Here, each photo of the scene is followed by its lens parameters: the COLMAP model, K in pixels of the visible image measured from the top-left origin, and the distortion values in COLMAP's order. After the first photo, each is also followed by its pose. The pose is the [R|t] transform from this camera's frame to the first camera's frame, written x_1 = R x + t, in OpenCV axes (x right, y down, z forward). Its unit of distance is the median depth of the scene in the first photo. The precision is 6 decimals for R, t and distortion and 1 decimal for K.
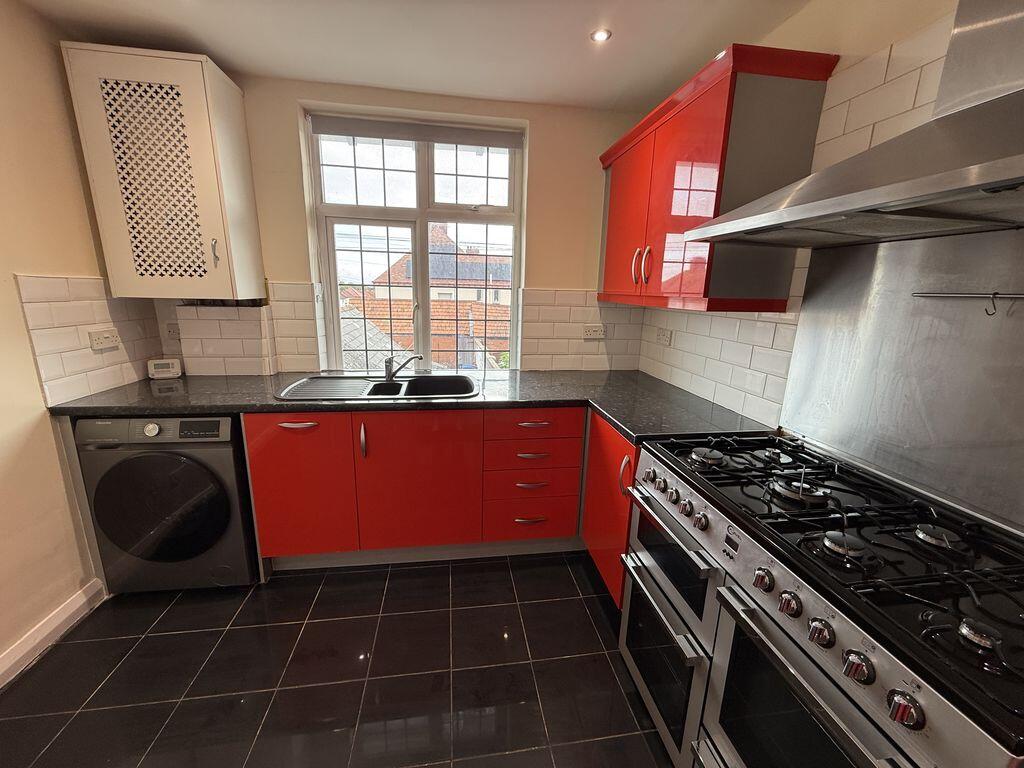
lens RADIAL K [[410.8, 0, 512.0], [0, 410.8, 384.0], [0, 0, 1]] dist [-0.000094, 0.000002]
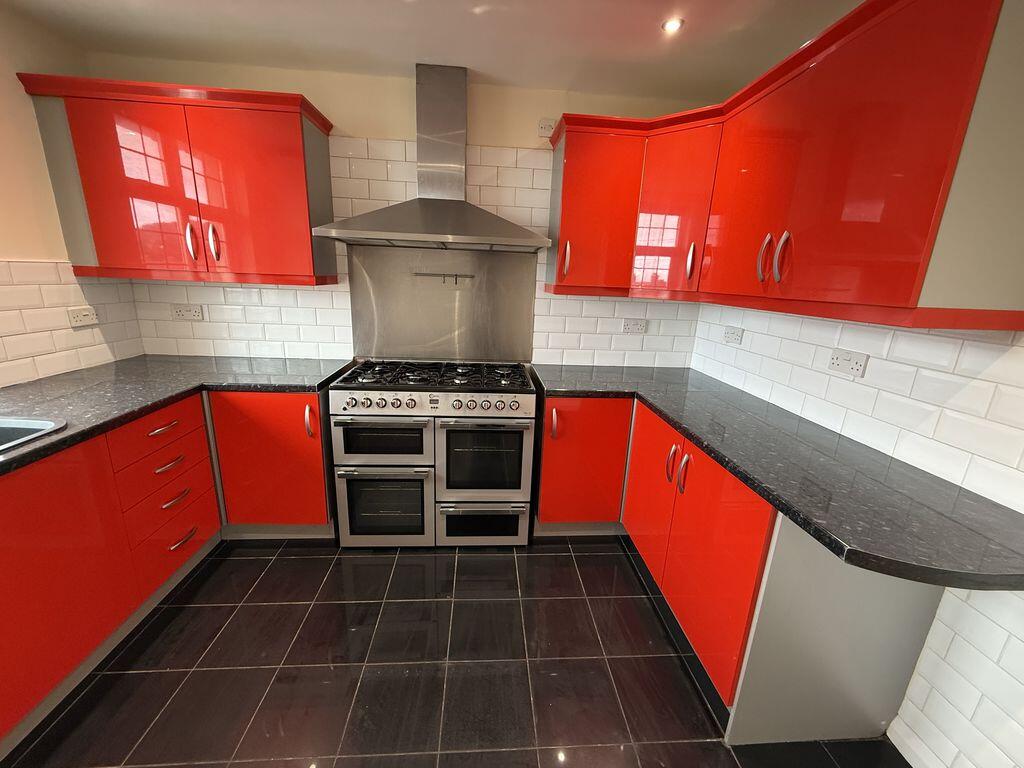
lens RADIAL K [[410.8, 0, 512.0], [0, 410.8, 384.0], [0, 0, 1]] dist [-0.000094, 0.000002]
pose [[0.102054, -0.279847, 0.954605, -0.669965], [0.188085, 0.947735, 0.257725, -0.073475], [-0.976836, 0.153245, 0.149355, 0.150178]]
